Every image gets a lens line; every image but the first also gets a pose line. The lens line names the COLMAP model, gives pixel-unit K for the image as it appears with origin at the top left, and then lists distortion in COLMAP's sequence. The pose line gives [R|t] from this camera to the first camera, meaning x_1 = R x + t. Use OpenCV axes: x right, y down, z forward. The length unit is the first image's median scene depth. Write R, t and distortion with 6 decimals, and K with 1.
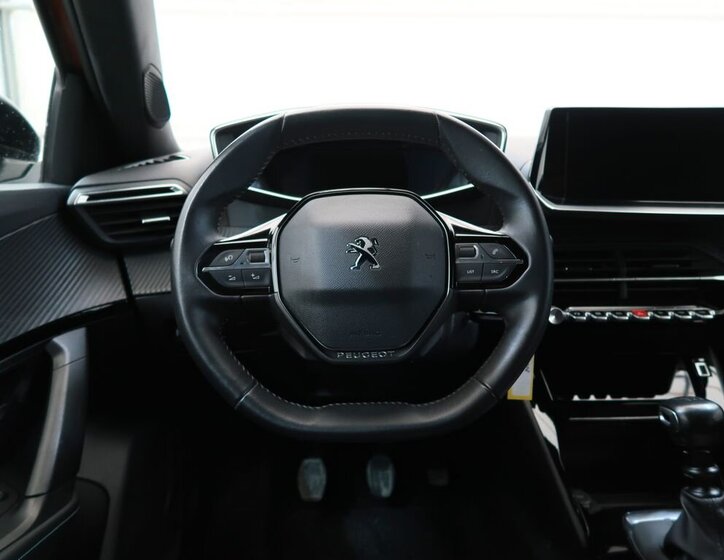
lens RADIAL K [[605.8, 0, 360.8], [0, 605.8, 270.9], [0, 0, 1]] dist [-0.025610, -0.000230]
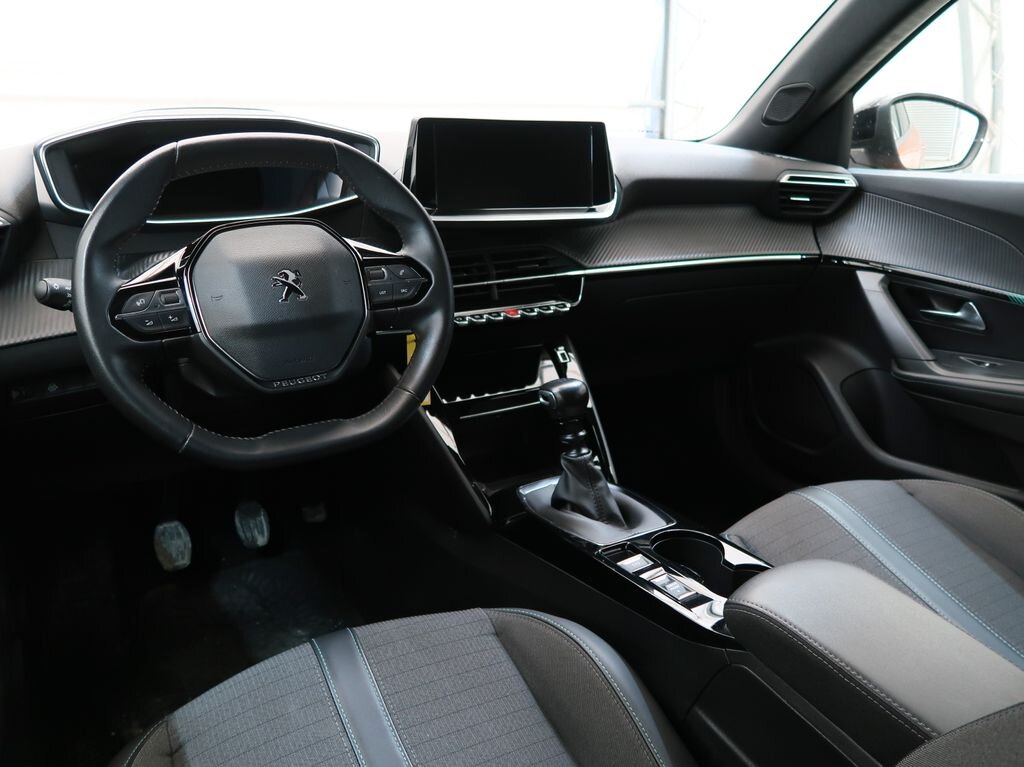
lens RADIAL K [[829.7, 0, 546.1], [0, 829.7, 365.7], [0, 0, 1]] dist [-0.032483, 0.013508]
pose [[0.858174, -0.134732, 0.495363, -0.293111], [0.071036, 0.986828, 0.145340, -0.058789], [-0.508420, -0.089539, 0.856441, -0.401149]]
